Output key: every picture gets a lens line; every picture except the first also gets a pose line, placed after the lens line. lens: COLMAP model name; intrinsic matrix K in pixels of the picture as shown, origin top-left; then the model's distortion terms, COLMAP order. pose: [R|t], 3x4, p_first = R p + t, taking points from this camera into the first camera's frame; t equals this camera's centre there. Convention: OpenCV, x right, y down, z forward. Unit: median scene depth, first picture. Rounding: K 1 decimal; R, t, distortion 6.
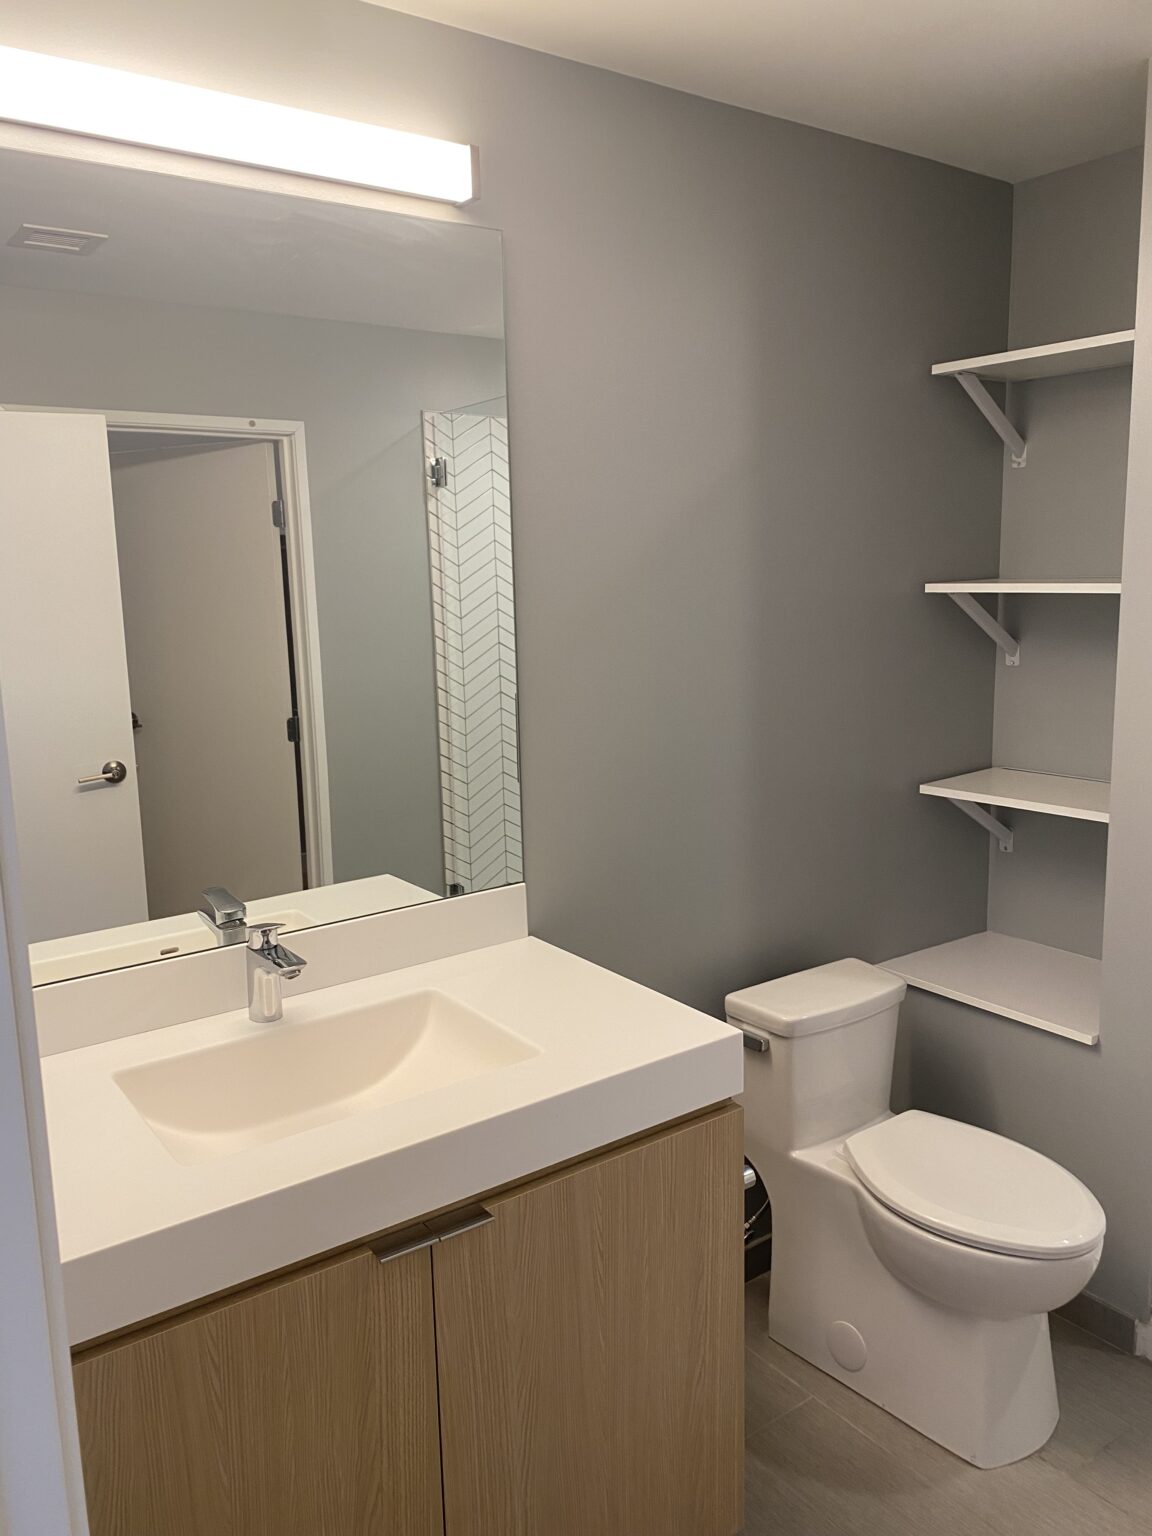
lens RADIAL K [[1166.9, 0, 574.0], [0, 1166.9, 769.7], [0, 0, 1]] dist [0.007845, -0.025653]
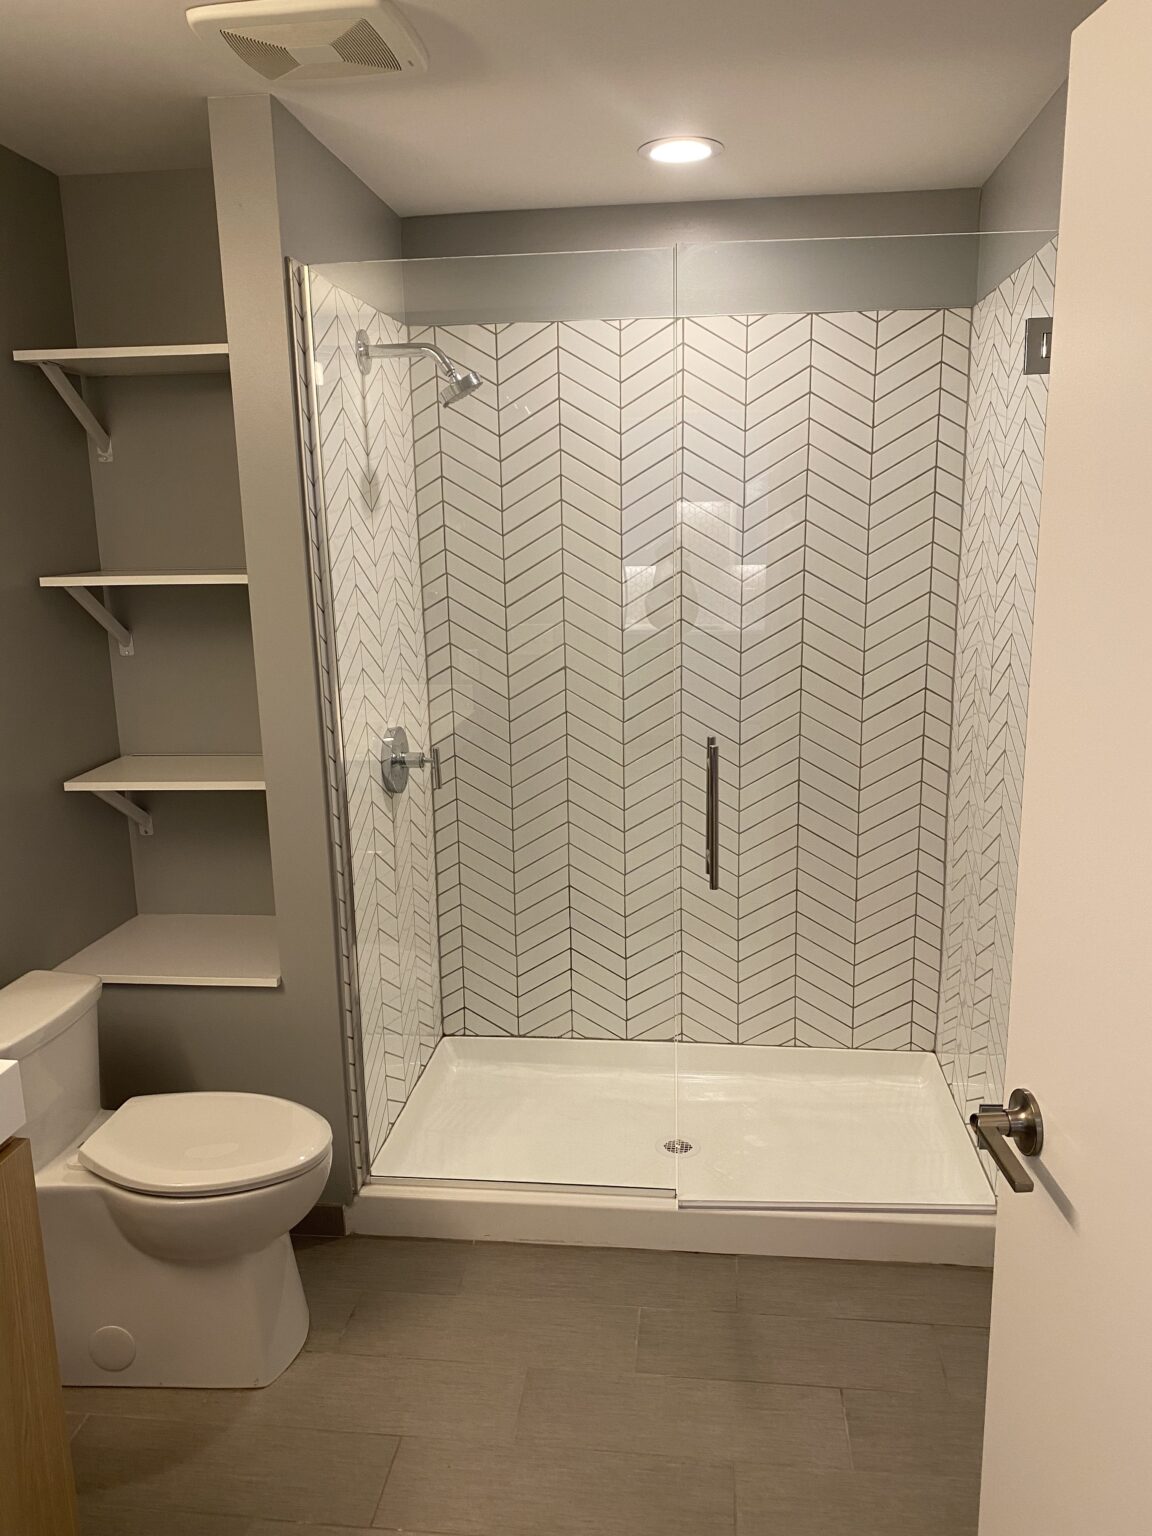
lens RADIAL K [[1159.3, 0, 576.3], [0, 1159.3, 794.3], [0, 0, 1]] dist [-0.010279, -0.004340]
pose [[0.668334, -0.153601, 0.727830, -0.133545], [0.129662, 0.987525, 0.089344, -0.008800], [-0.732474, 0.034660, 0.679913, 0.021682]]
